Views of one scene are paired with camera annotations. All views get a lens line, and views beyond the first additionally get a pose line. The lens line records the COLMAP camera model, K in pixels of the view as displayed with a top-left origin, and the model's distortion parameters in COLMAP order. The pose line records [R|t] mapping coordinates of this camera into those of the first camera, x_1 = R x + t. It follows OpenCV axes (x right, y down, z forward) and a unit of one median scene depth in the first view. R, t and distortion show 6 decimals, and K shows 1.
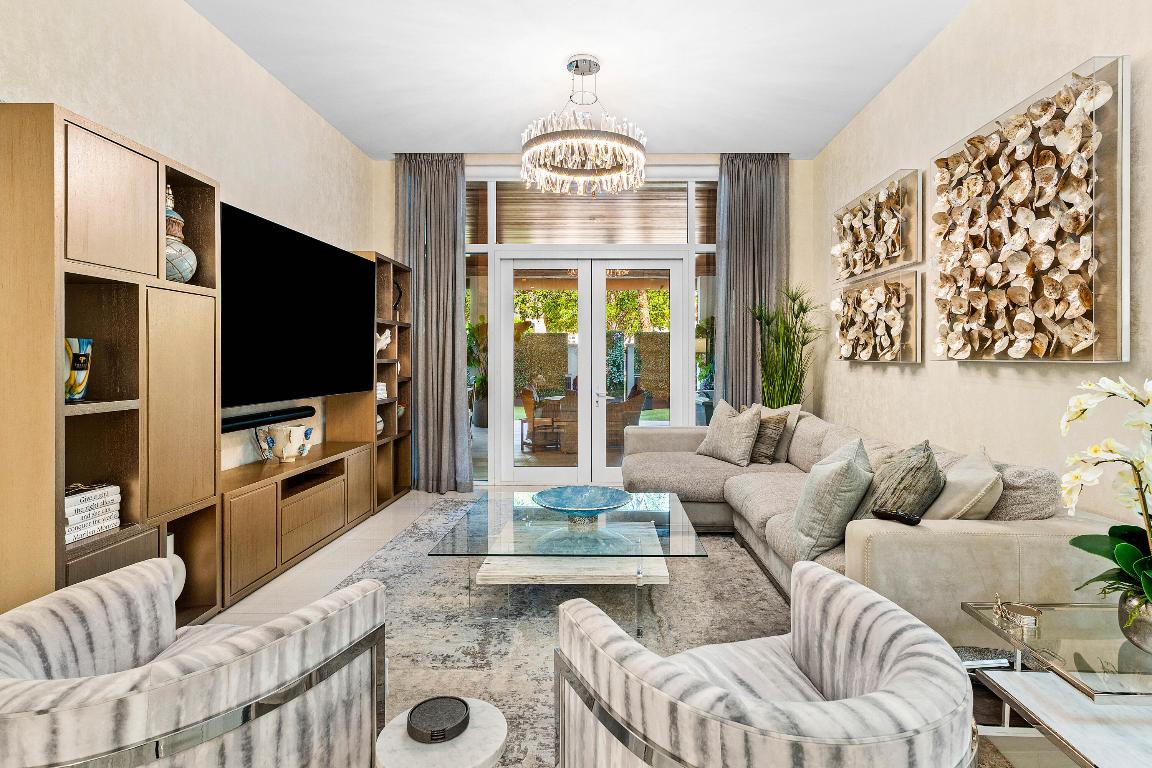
lens RADIAL K [[574.4, 0, 612.4], [0, 574.4, 358.2], [0, 0, 1]] dist [0.004936, -0.000716]
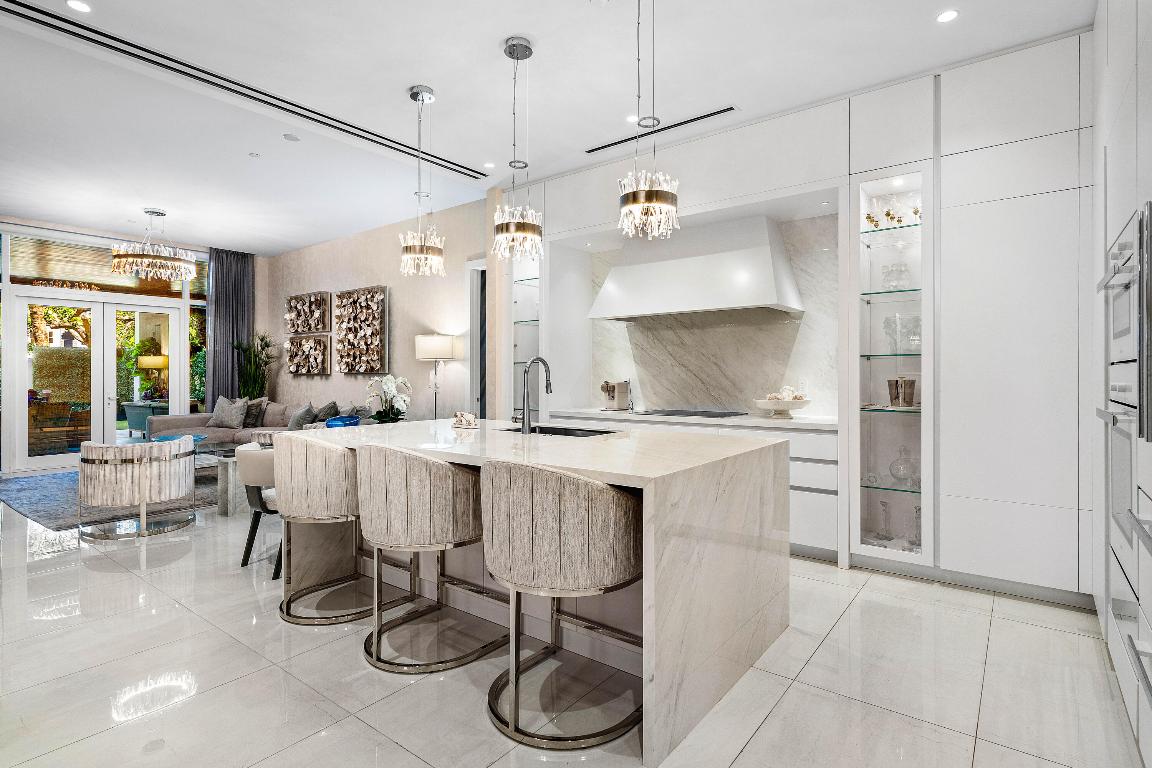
lens RADIAL K [[574.4, 0, 573.0], [0, 574.4, 380.3], [0, 0, 1]] dist [0.004936, -0.000716]
pose [[0.612664, -0.004827, 0.790329, -0.890728], [-0.002344, 0.999966, 0.007924, 0.015274], [-0.790340, -0.006707, 0.612631, -1.532731]]
